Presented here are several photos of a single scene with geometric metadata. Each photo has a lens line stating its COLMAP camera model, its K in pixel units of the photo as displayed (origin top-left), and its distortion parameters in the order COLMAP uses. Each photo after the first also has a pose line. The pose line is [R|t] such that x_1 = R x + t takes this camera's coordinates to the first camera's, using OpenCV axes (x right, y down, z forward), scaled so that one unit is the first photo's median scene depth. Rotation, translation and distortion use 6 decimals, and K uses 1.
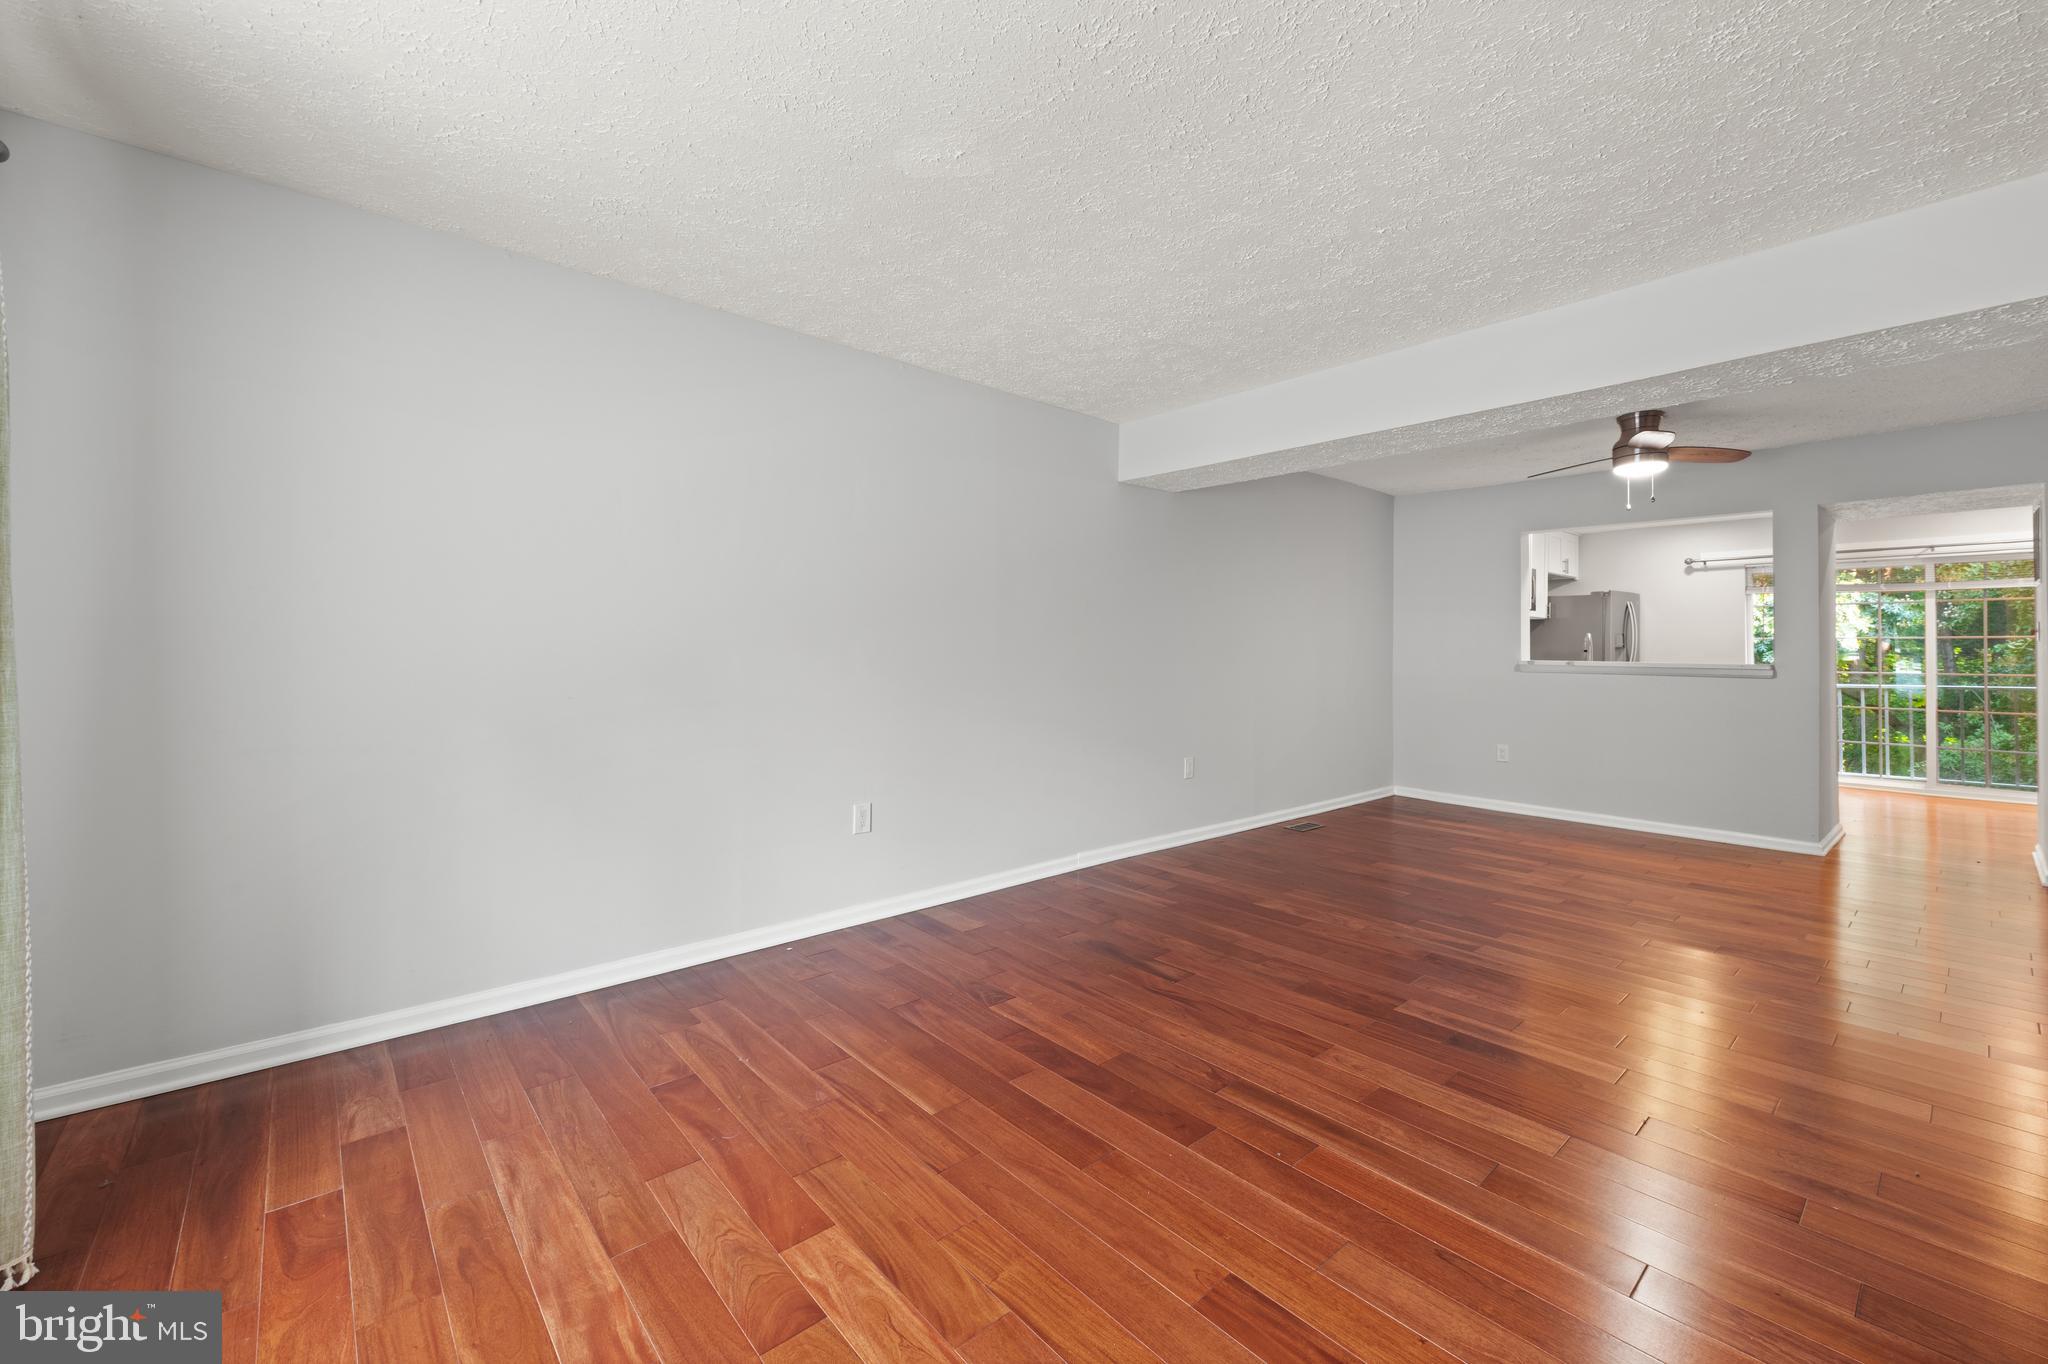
lens RADIAL K [[826.8, 0, 1026.2], [0, 826.8, 665.6], [0, 0, 1]] dist [0.002057, -0.000748]
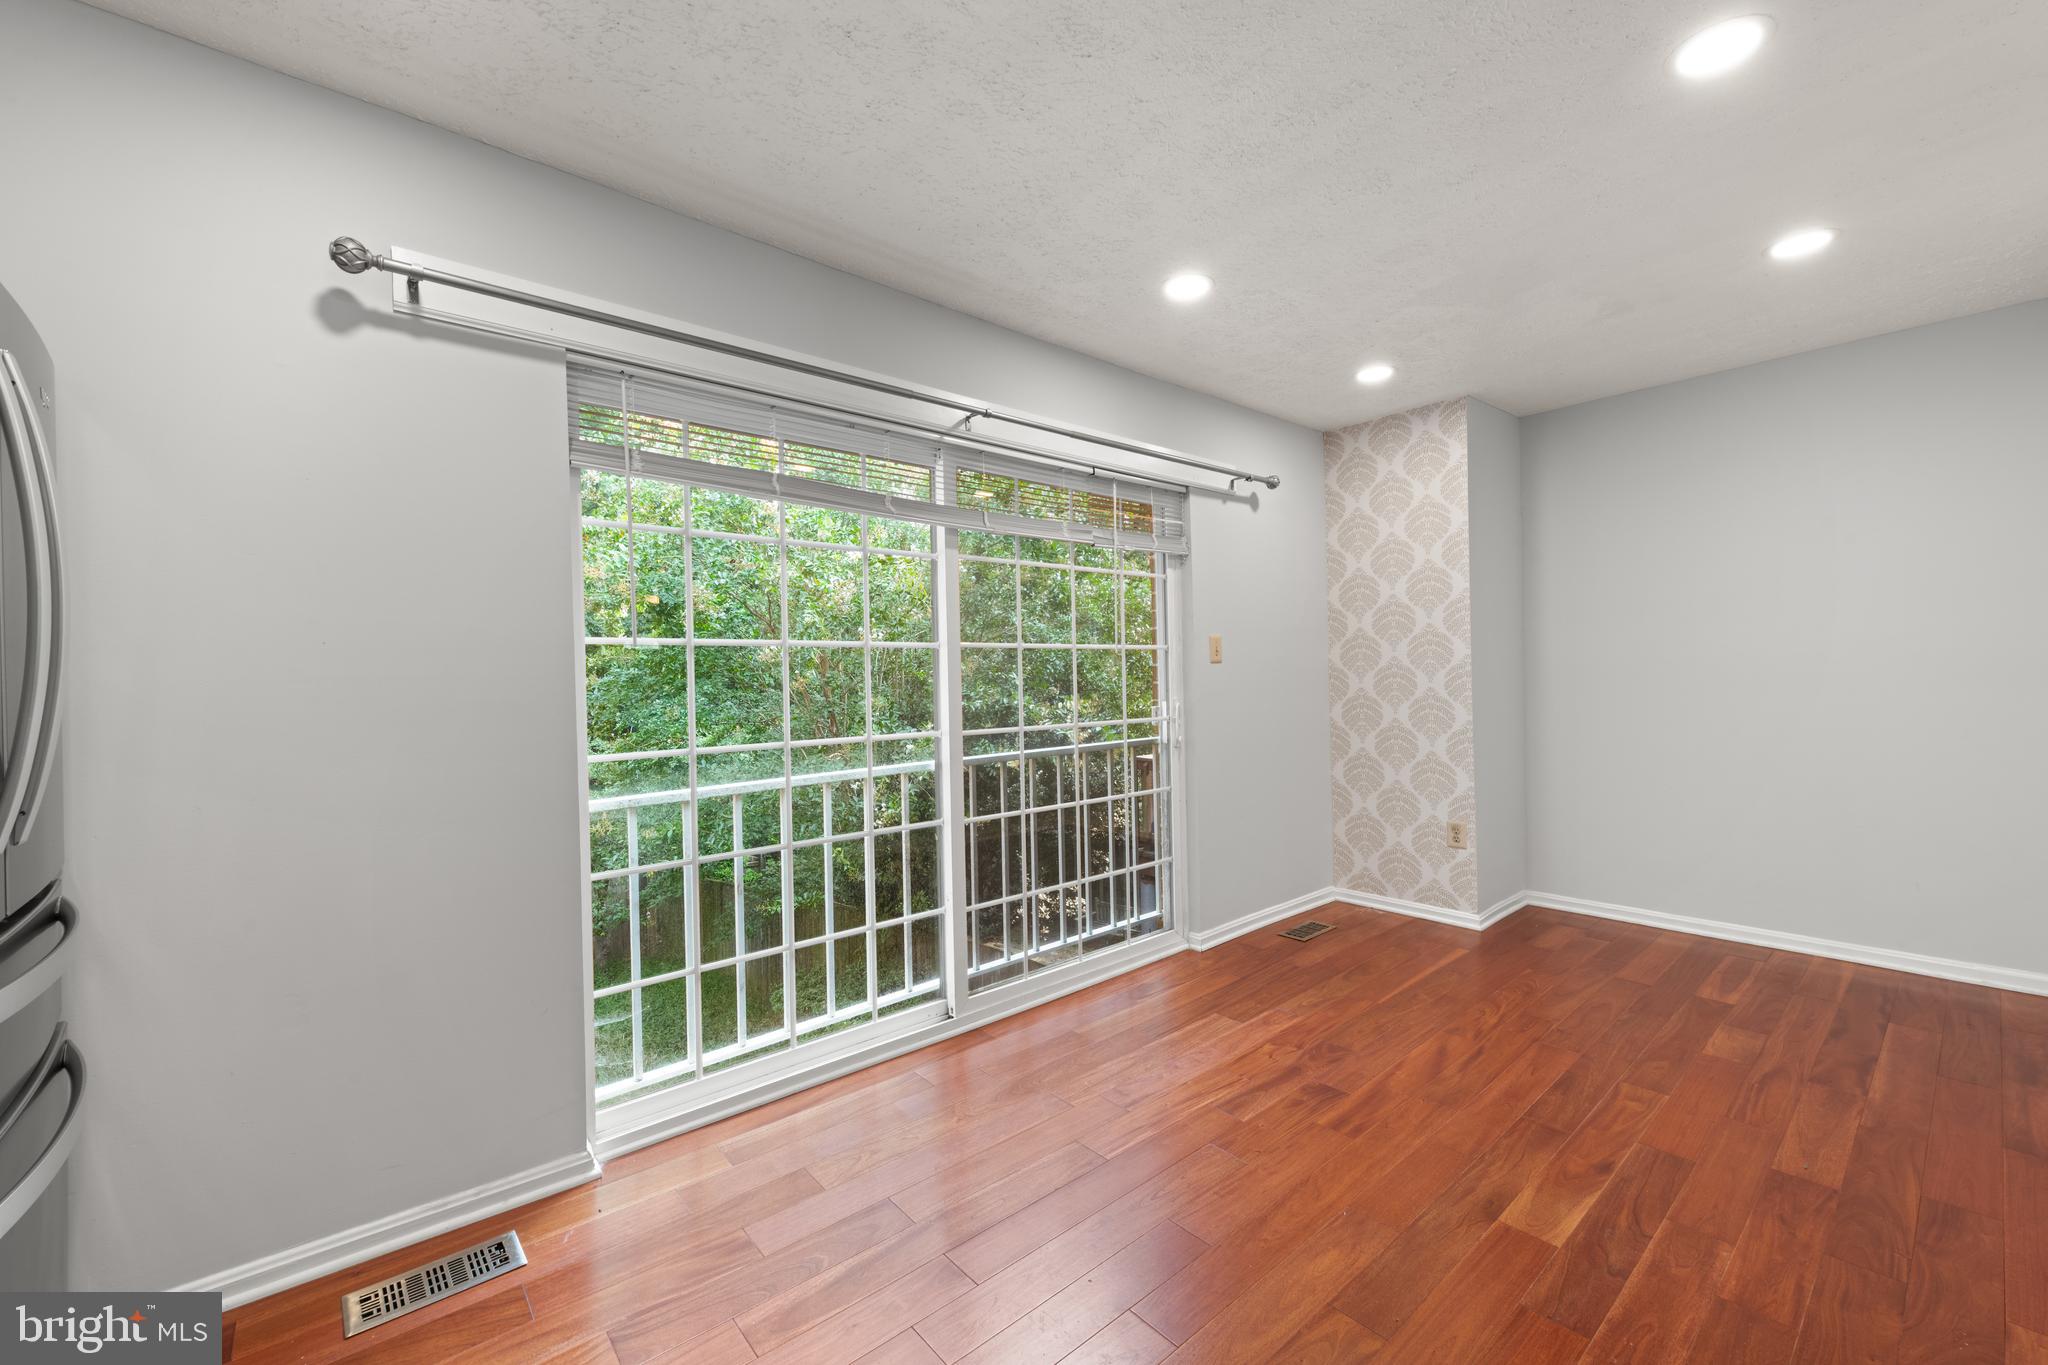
lens RADIAL K [[826.8, 0, 1026.1], [0, 826.8, 680.0], [0, 0, 1]] dist [0.002057, -0.000748]
pose [[0.021394, -0.003171, 0.999766, 0.605835], [0.029073, 0.999574, 0.002548, -0.015222], [-0.999348, 0.029012, 0.021477, 0.841781]]
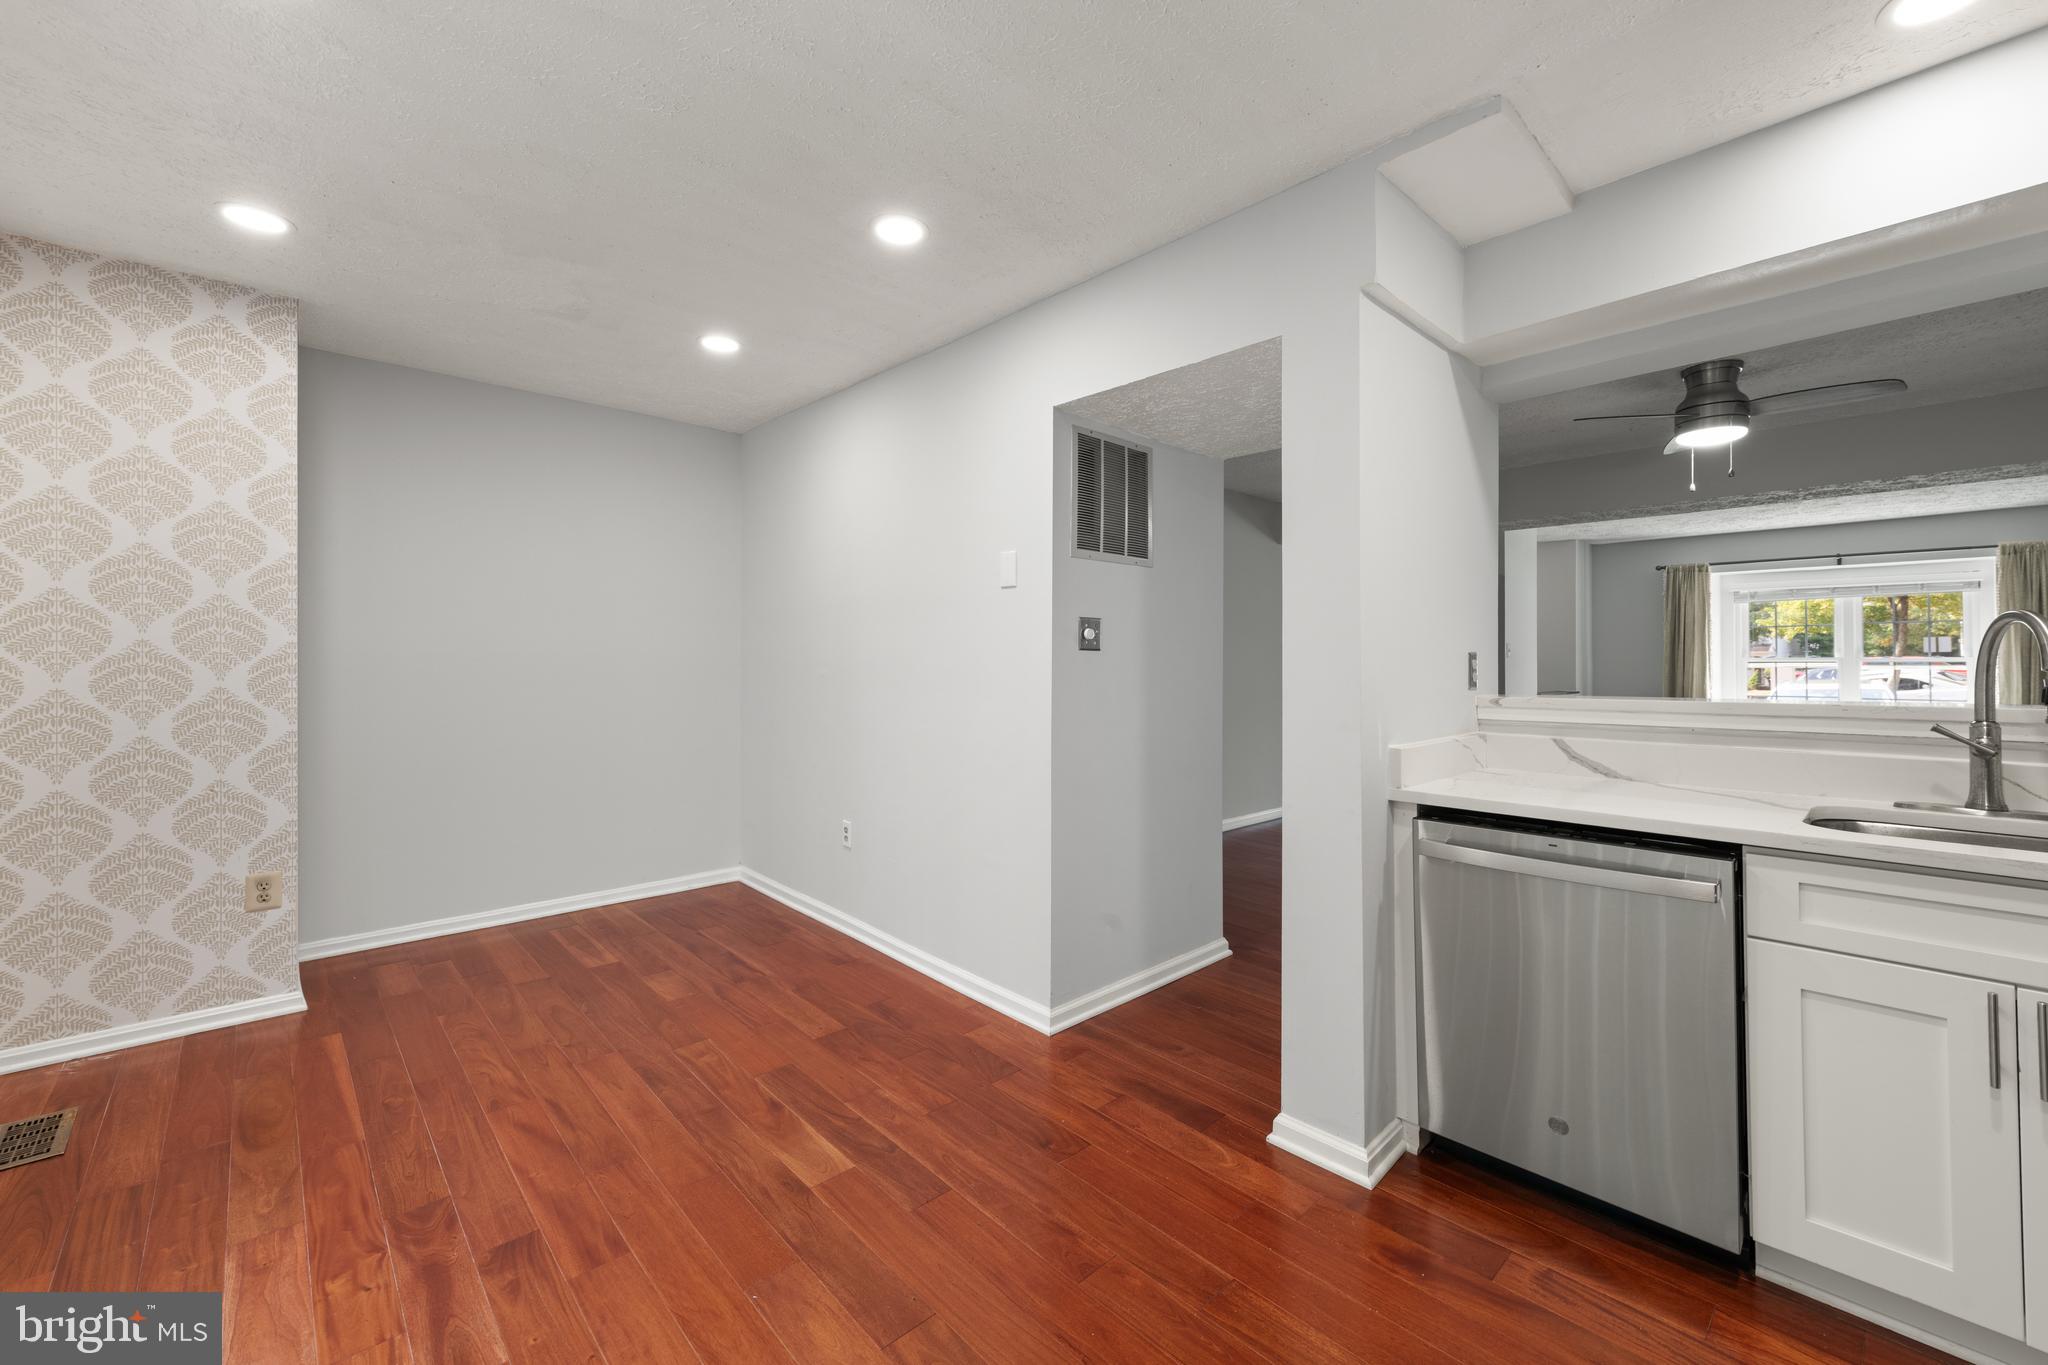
lens RADIAL K [[826.8, 0, 1042.8], [0, 826.8, 649.1], [0, 0, 1]] dist [0.002057, -0.000748]
pose [[-0.999230, -0.001869, -0.039185, 0.847017], [-0.001686, 0.999987, -0.004714, -0.018127], [0.039194, -0.004644, -0.999221, 1.012731]]
